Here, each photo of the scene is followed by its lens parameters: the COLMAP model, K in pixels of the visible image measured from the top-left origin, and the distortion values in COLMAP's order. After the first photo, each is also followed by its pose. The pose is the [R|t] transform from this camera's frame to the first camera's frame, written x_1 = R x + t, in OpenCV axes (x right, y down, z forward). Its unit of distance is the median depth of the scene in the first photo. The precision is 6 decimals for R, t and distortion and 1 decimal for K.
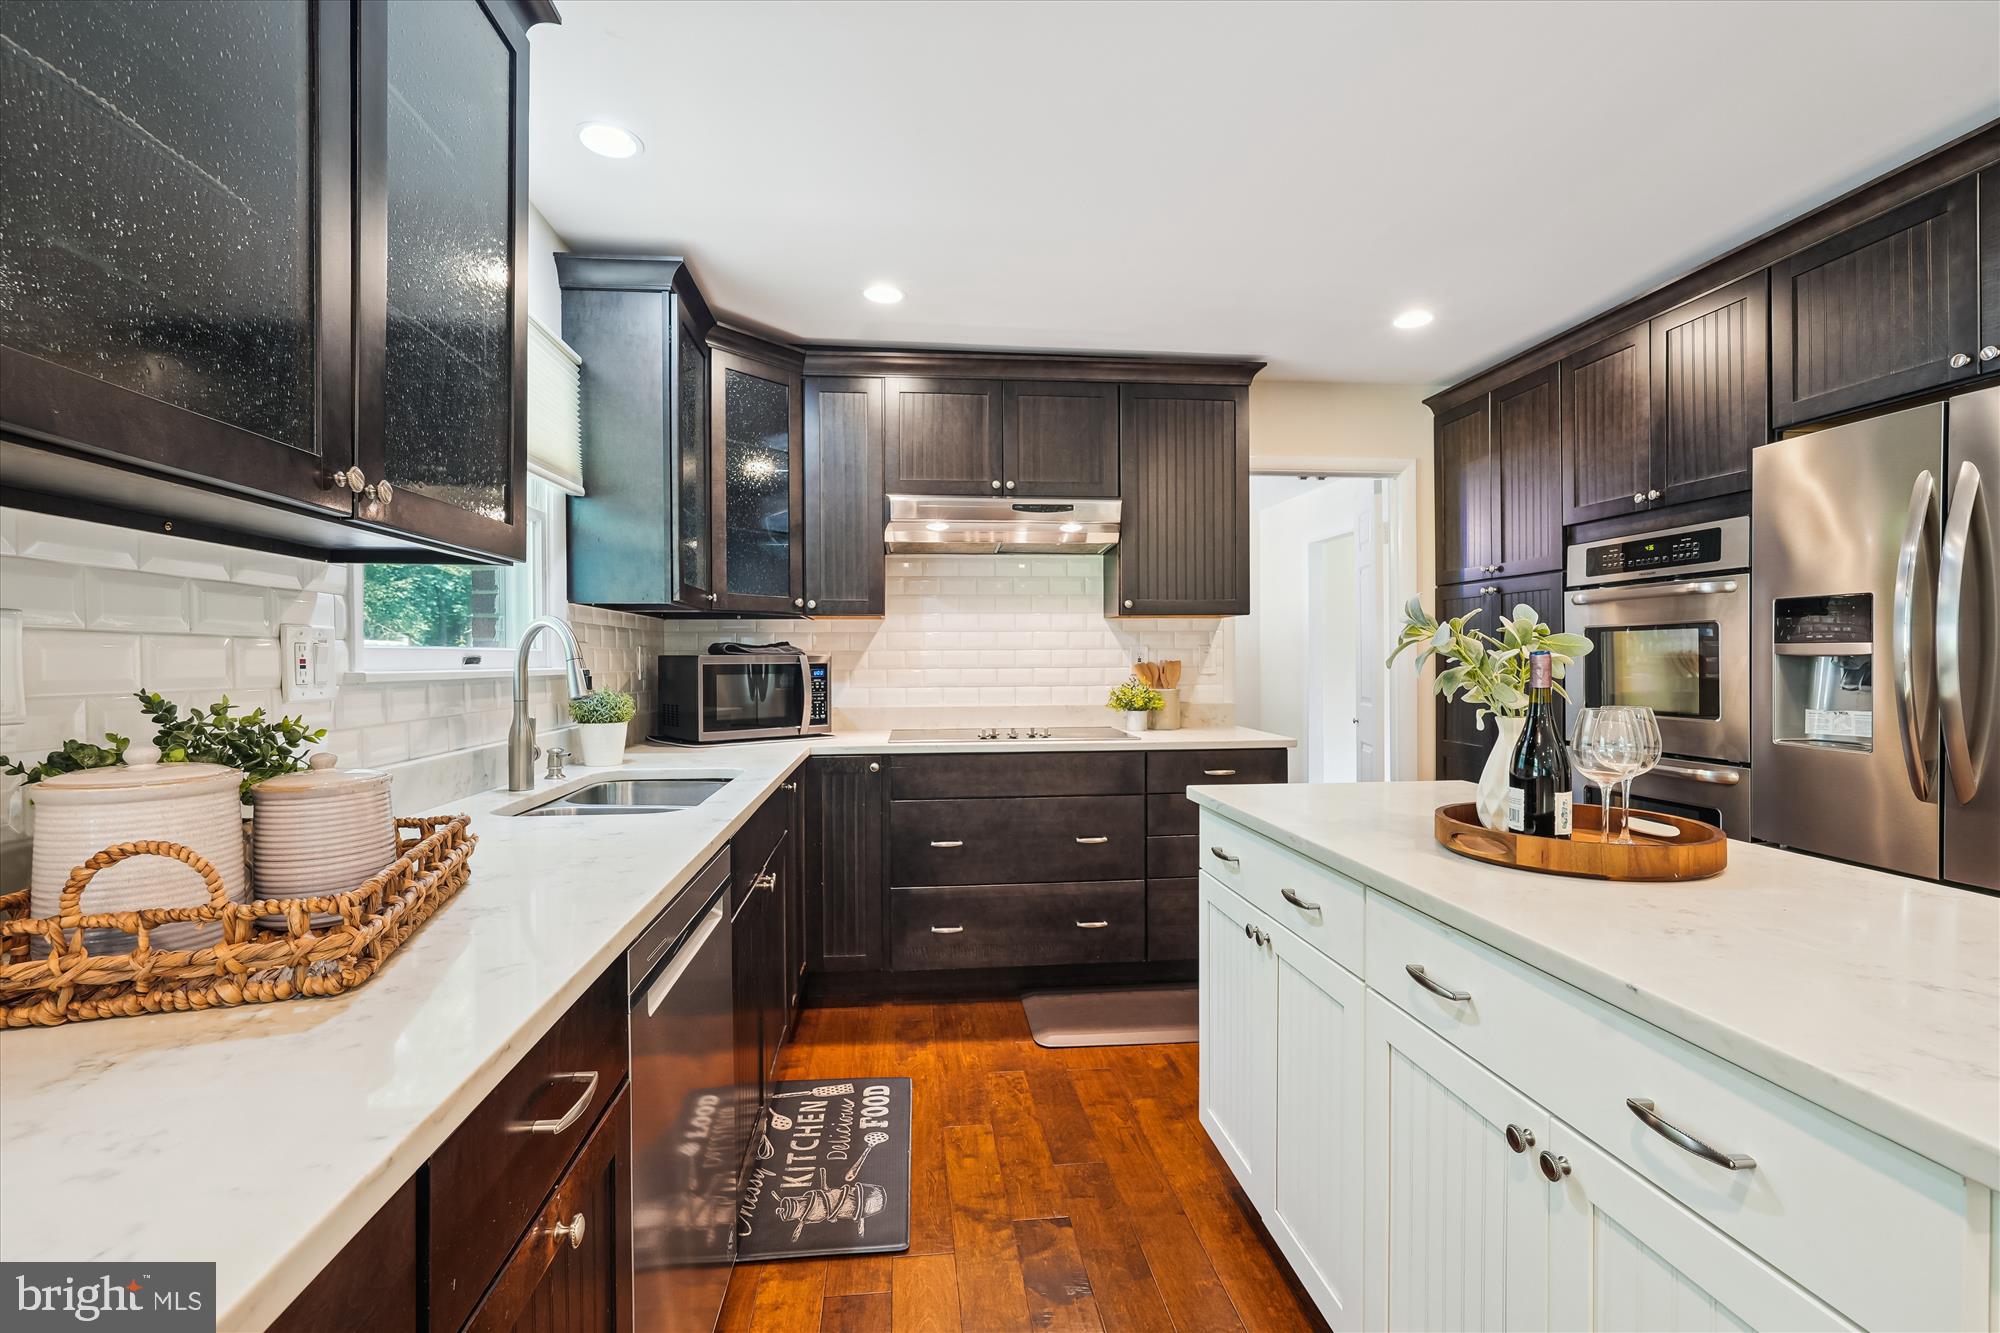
lens RADIAL K [[890.3, 0, 998.7], [0, 890.3, 661.1], [0, 0, 1]] dist [-0.011202, 0.007388]
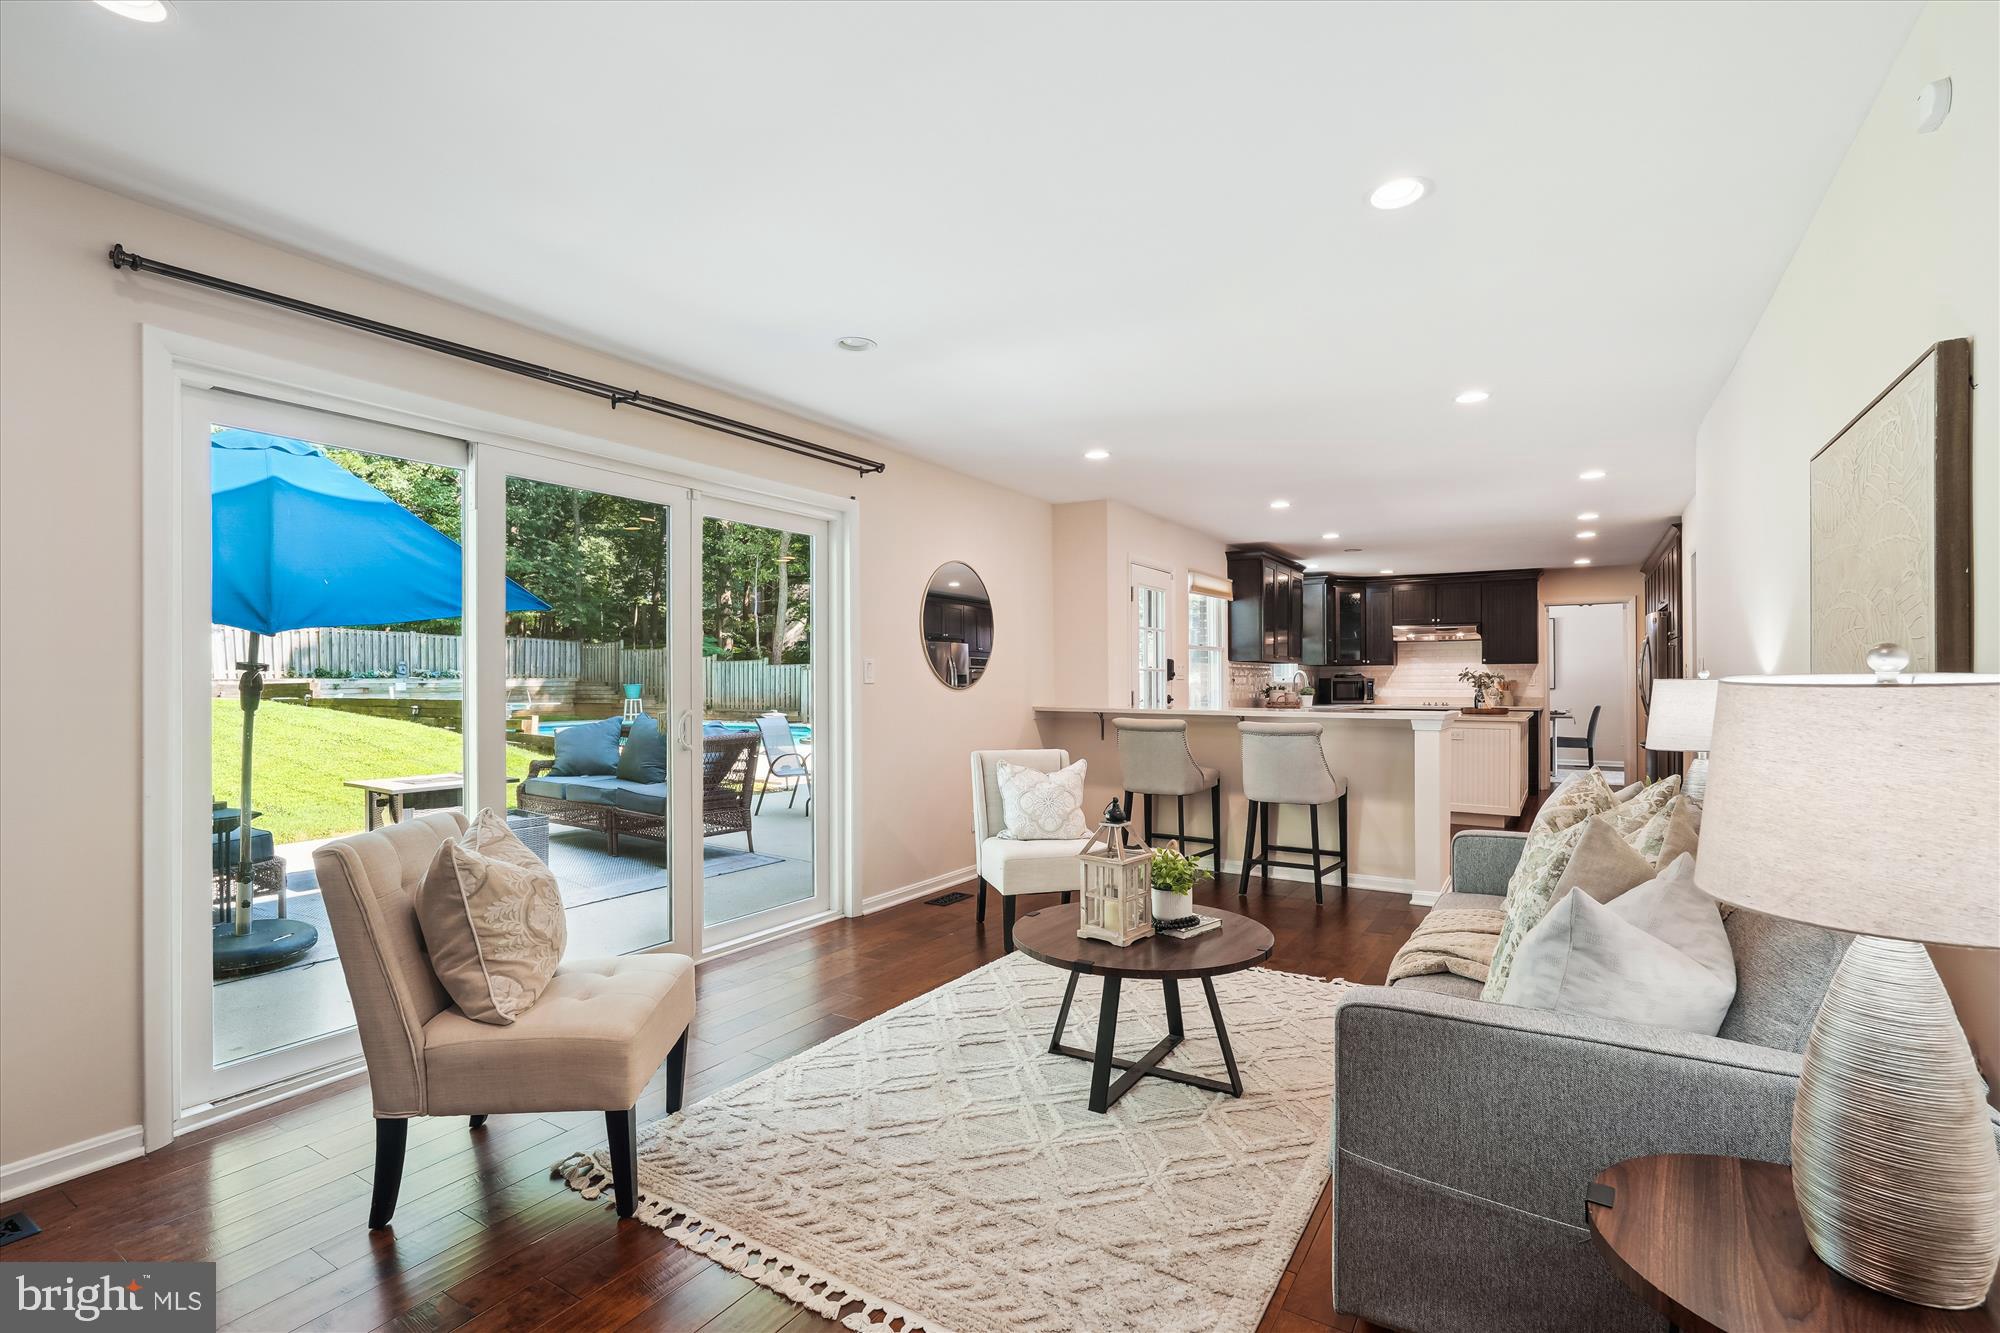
lens RADIAL K [[892.7, 0, 998.9], [0, 892.7, 669.2], [0, 0, 1]] dist [-0.000764, 0.000264]
pose [[0.781632, -0.003779, -0.623729, 0.806930], [-0.004181, 0.999927, -0.011298, 0.002860], [0.623726, 0.011439, 0.781559, -2.484816]]
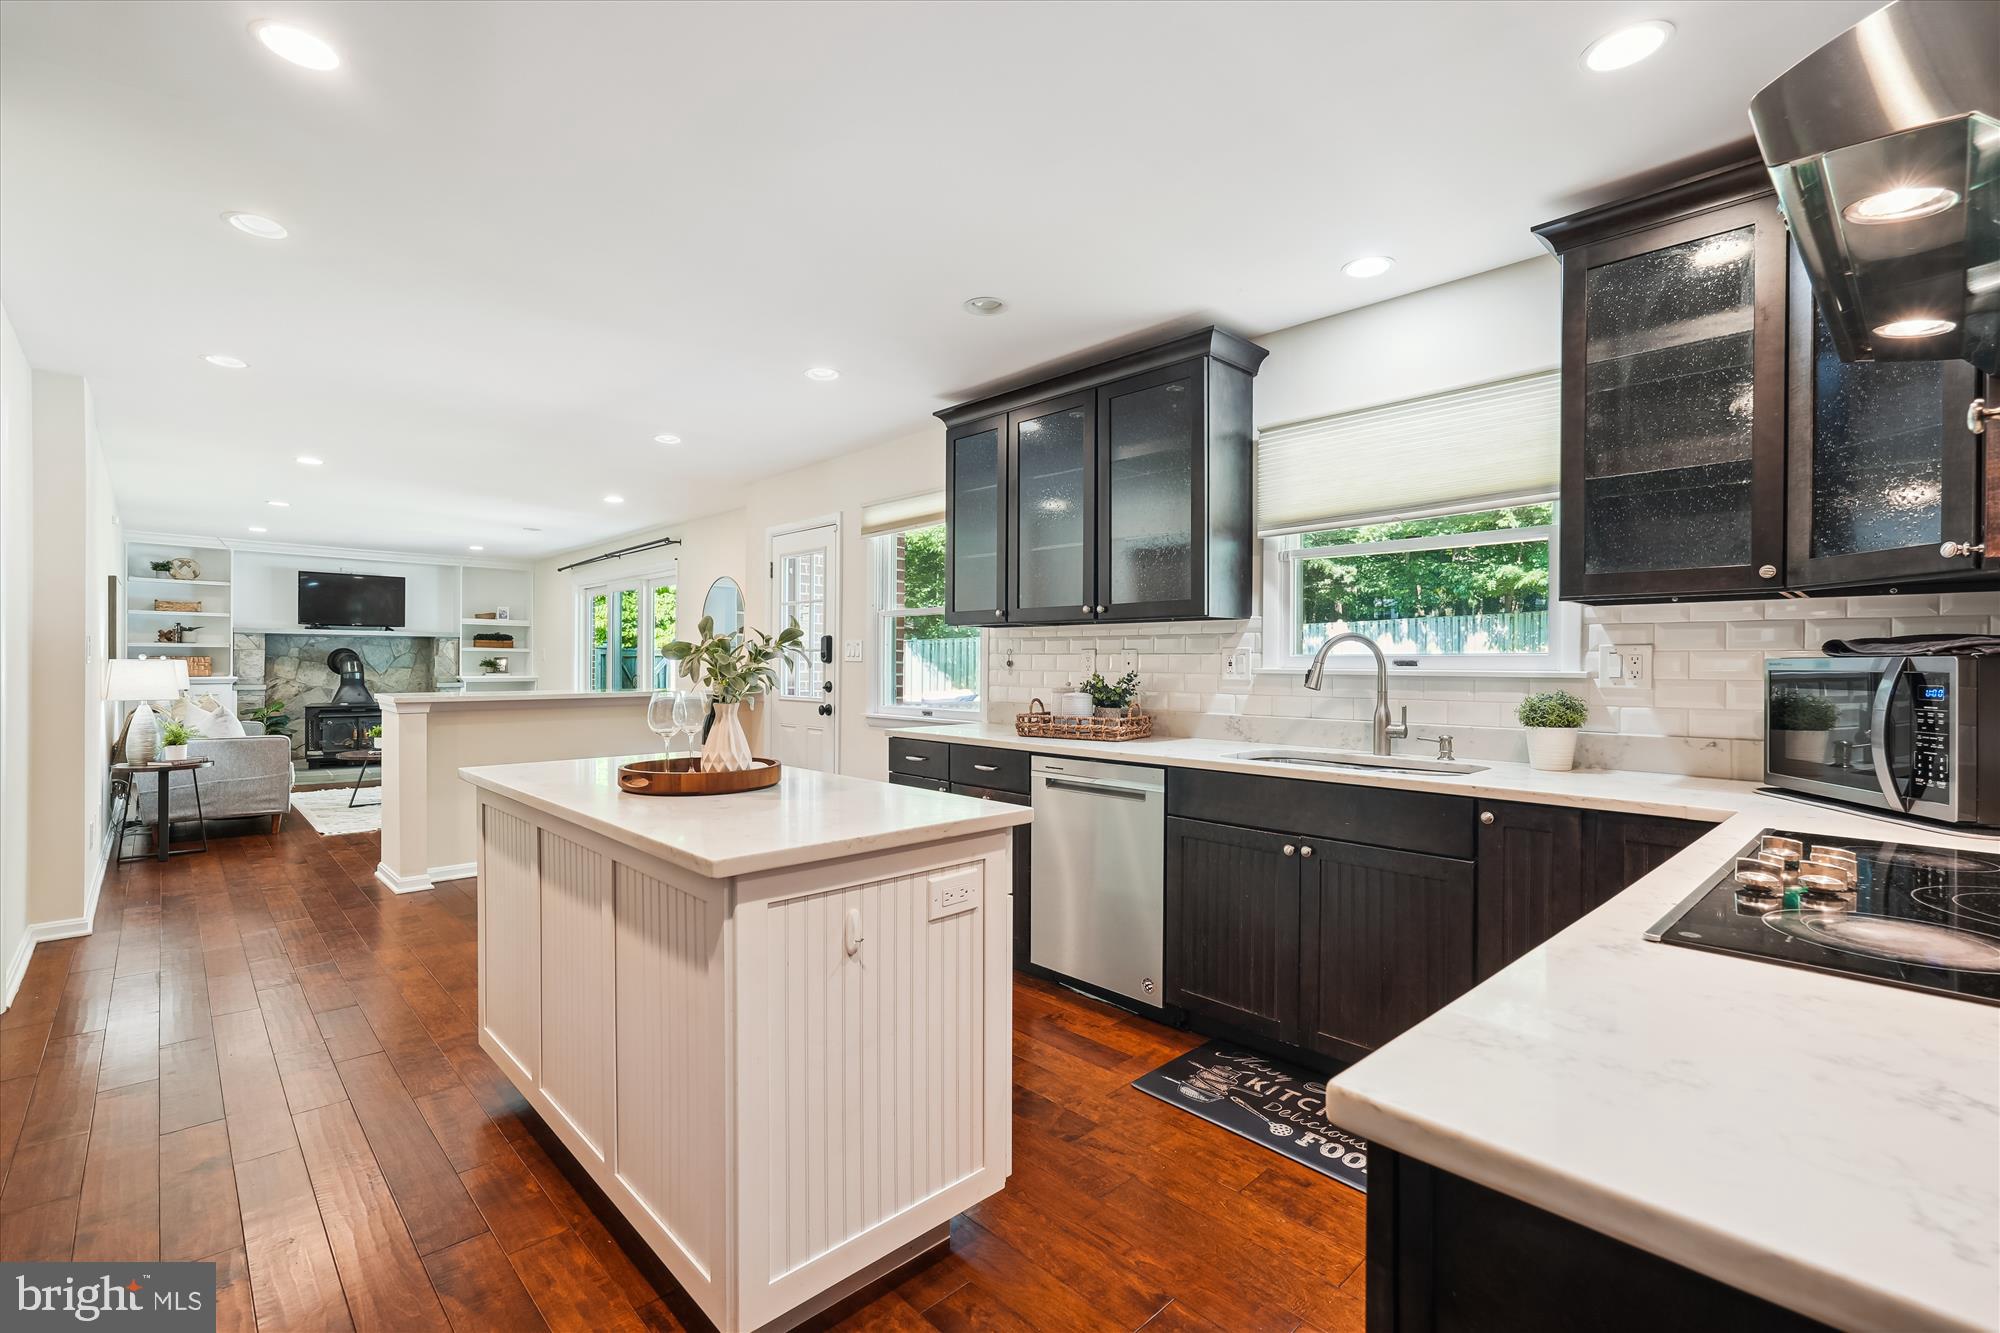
lens RADIAL K [[892.7, 0, 998.9], [0, 892.7, 669.2], [0, 0, 1]] dist [-0.000764, 0.000264]
pose [[-0.795573, 0.006592, -0.605822, 0.547534], [-0.001666, 0.999913, 0.013068, -0.006626], [0.605856, 0.011406, -0.795493, 1.190895]]
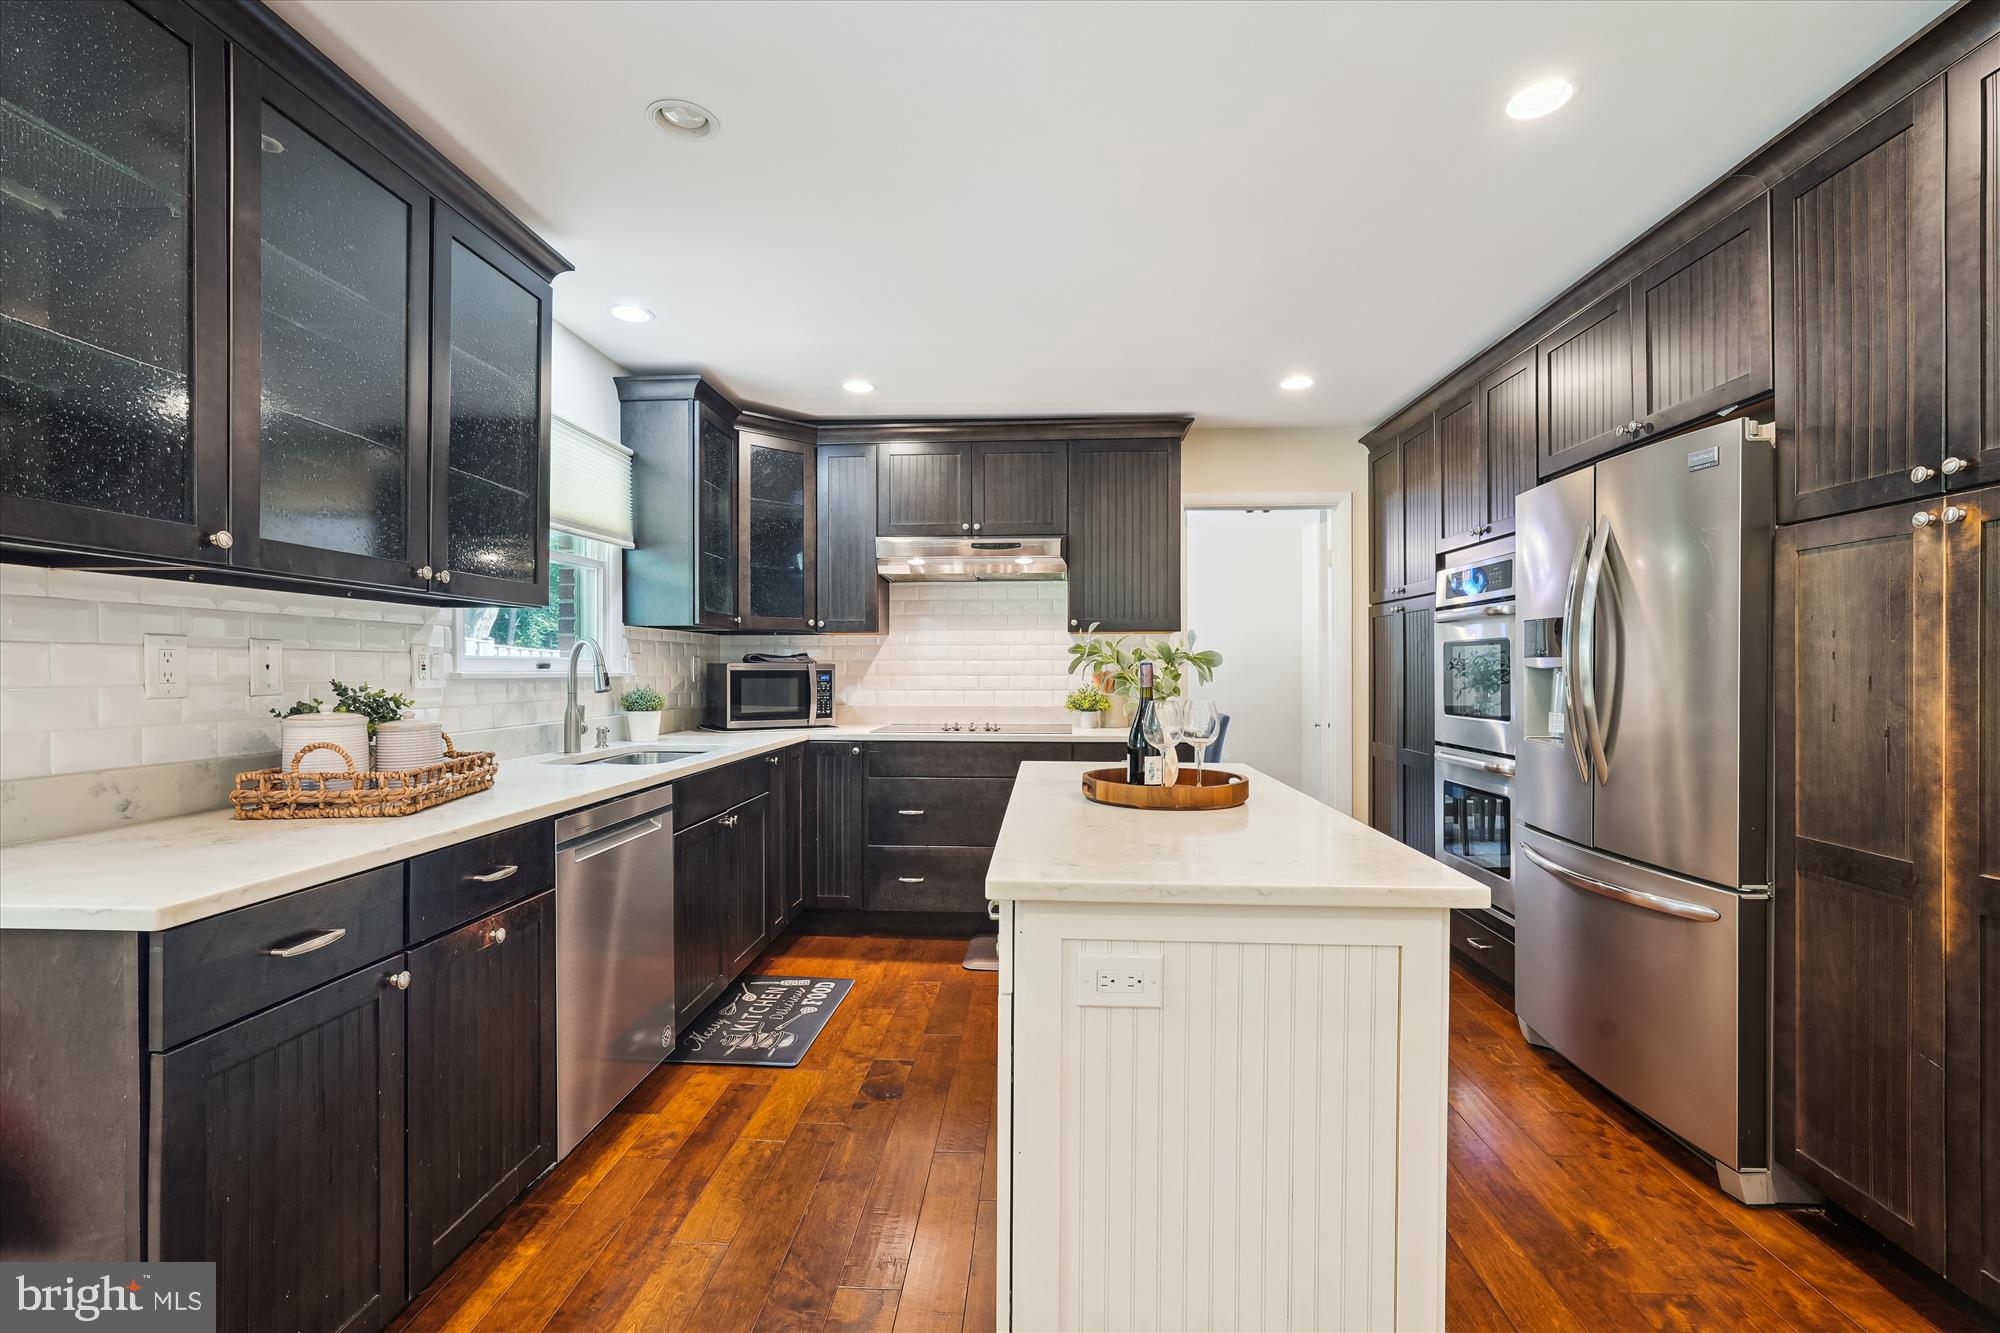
lens RADIAL K [[892.7, 0, 998.9], [0, 892.7, 669.2], [0, 0, 1]] dist [-0.000764, 0.000264]
pose [[0.985720, 0.005886, -0.168290, 0.286747], [-0.006099, 0.999981, -0.000751, 0.000633], [0.168282, 0.001767, 0.985737, -0.245461]]
